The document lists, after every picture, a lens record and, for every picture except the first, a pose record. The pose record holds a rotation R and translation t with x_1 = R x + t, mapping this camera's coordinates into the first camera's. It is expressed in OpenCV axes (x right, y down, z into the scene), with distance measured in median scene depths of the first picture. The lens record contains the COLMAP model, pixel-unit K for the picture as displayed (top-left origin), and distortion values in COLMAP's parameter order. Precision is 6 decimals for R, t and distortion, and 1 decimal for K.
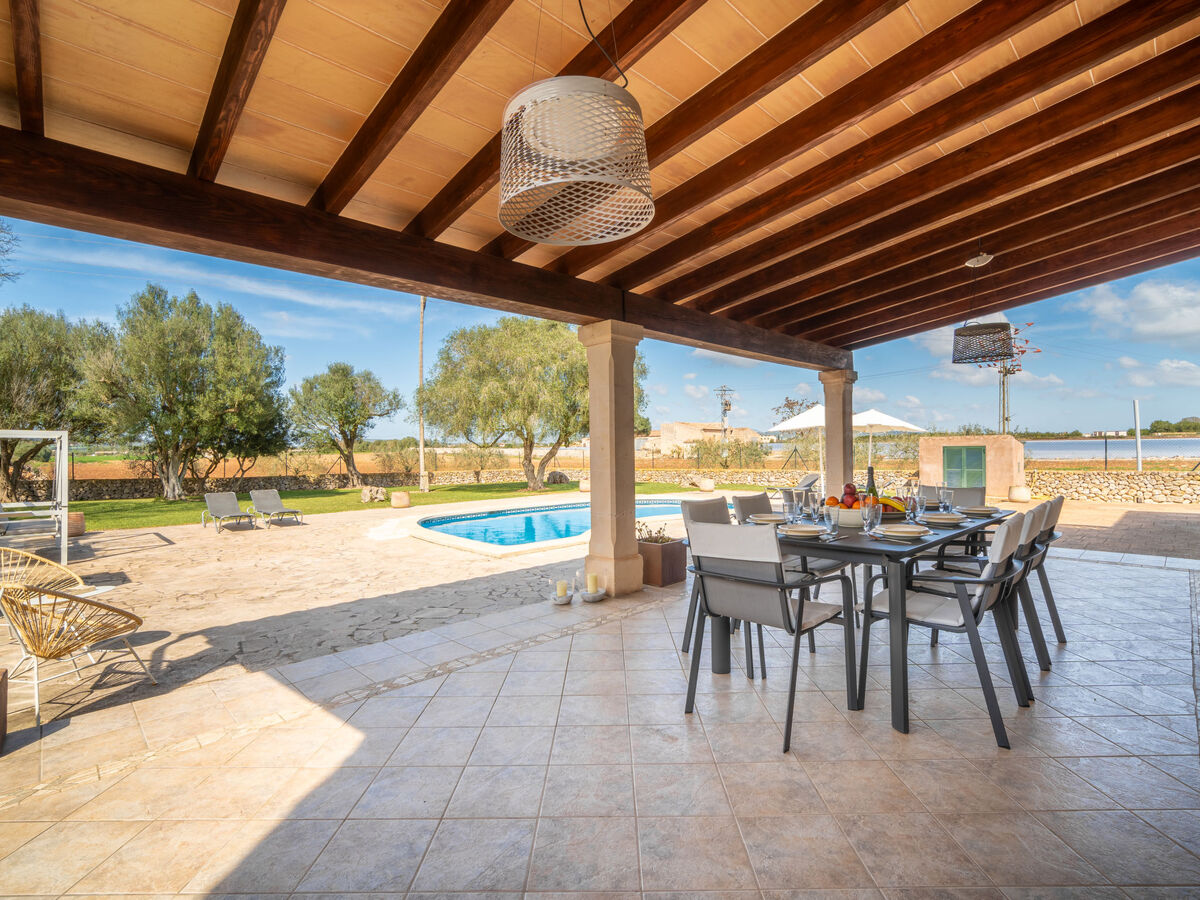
lens RADIAL K [[587.3, 0, 600.0], [0, 587.3, 450.0], [0, 0, 1]] dist [-0.002637, 0.000294]
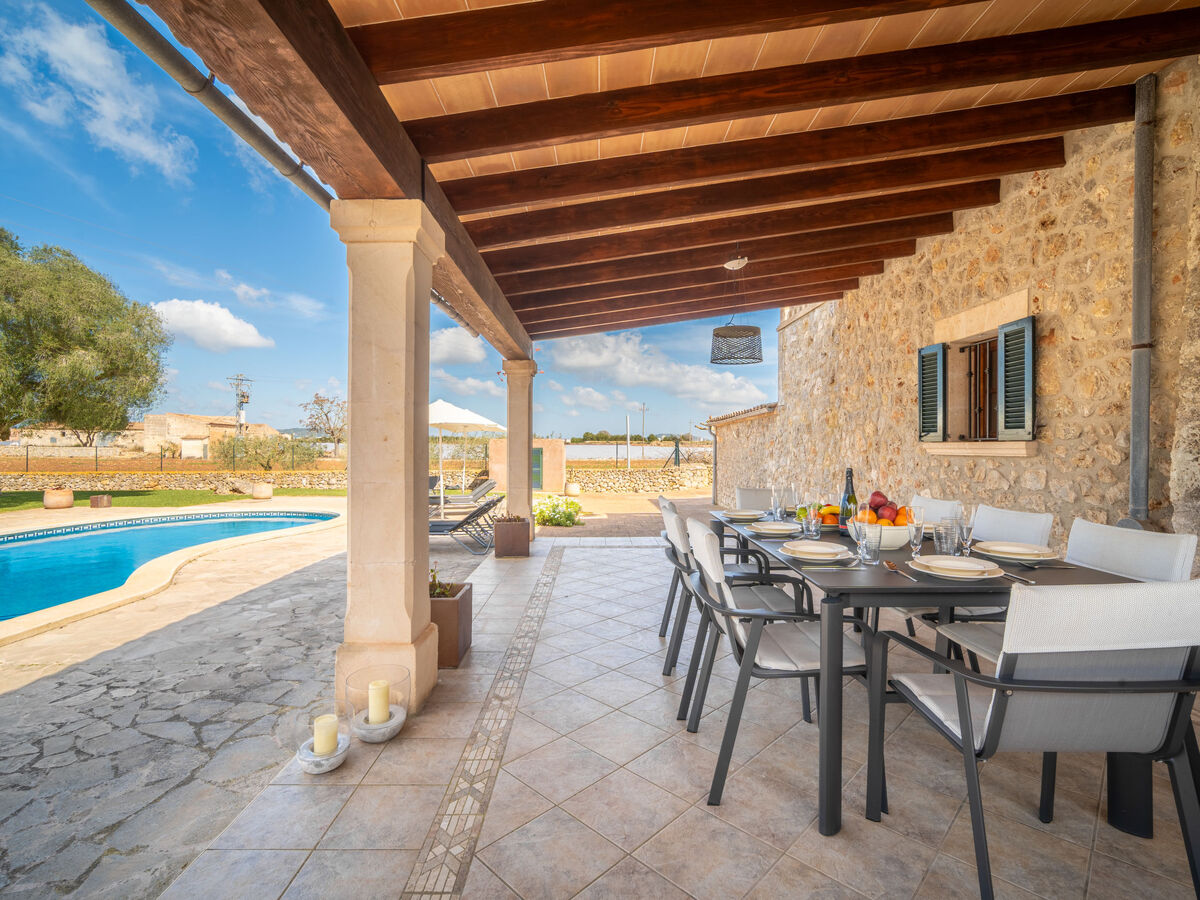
lens RADIAL K [[570.9, 0, 600.1], [0, 570.9, 440.9], [0, 0, 1]] dist [-0.012173, 0.000725]
pose [[0.697921, 0.024446, 0.715757, -0.057936], [-0.012473, 0.999681, -0.021981, 0.002371], [-0.716066, 0.006414, 0.698003, 0.127502]]
